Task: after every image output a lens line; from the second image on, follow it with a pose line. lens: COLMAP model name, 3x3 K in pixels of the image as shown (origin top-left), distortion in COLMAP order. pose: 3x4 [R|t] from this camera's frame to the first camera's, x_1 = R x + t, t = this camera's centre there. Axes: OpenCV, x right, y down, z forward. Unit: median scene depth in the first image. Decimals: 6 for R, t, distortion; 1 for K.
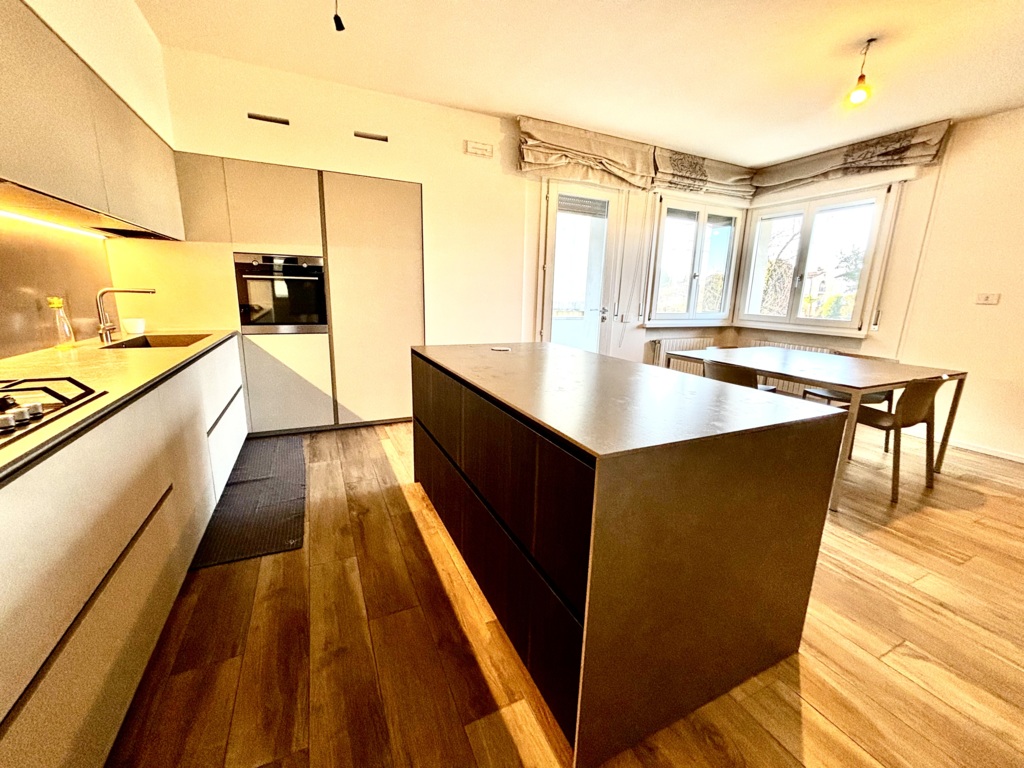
lens RADIAL K [[412.3, 0, 511.4], [0, 412.3, 381.6], [0, 0, 1]] dist [0.001099, -0.000232]
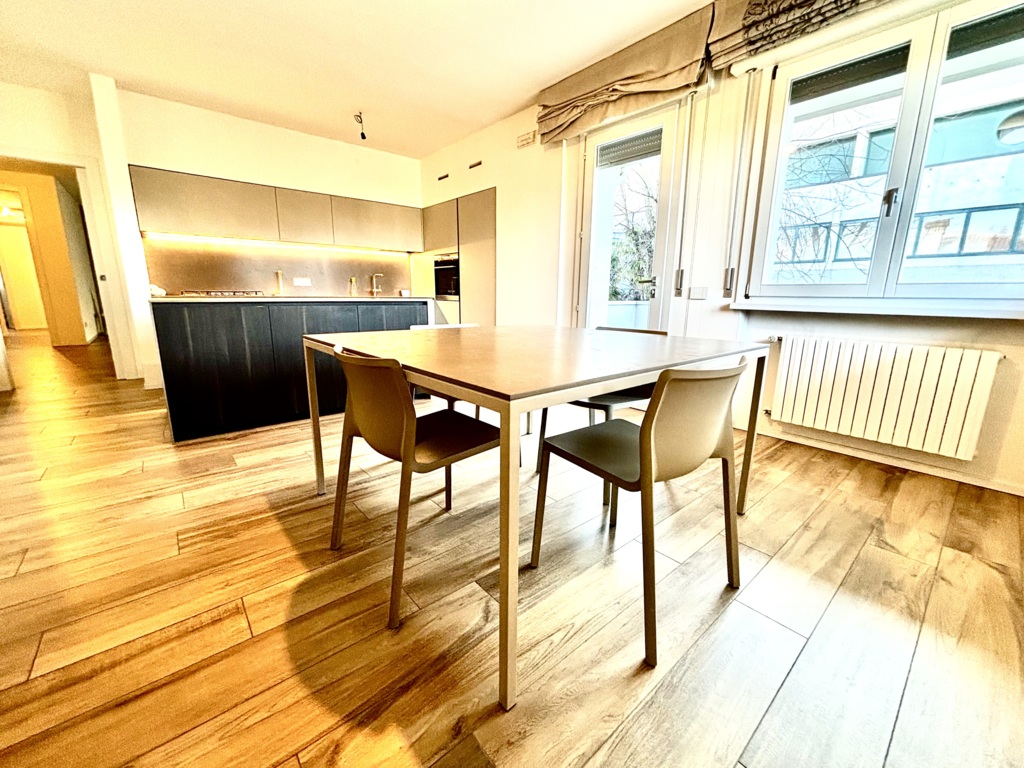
lens RADIAL K [[412.3, 0, 511.2], [0, 412.3, 383.2], [0, 0, 1]] dist [0.001099, -0.000232]
pose [[0.253772, 0.183644, -0.949671, 1.456341], [-0.210494, 0.968766, 0.131088, -0.073686], [0.944083, 0.166633, 0.284502, 0.984842]]
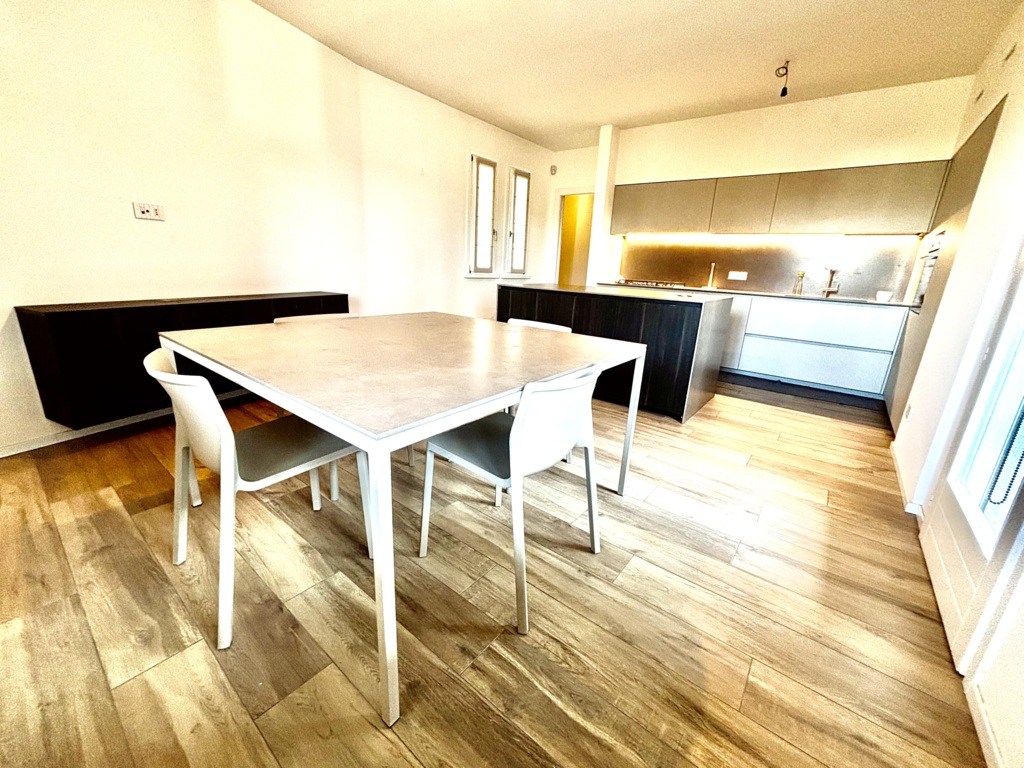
lens RADIAL K [[412.3, 0, 516.0], [0, 412.3, 380.6], [0, 0, 1]] dist [0.001099, -0.000232]
pose [[-0.892195, 0.055246, -0.448258, 0.971162], [-0.164954, 0.884070, 0.437277, -0.300357], [0.420450, 0.464078, -0.779650, 1.749576]]
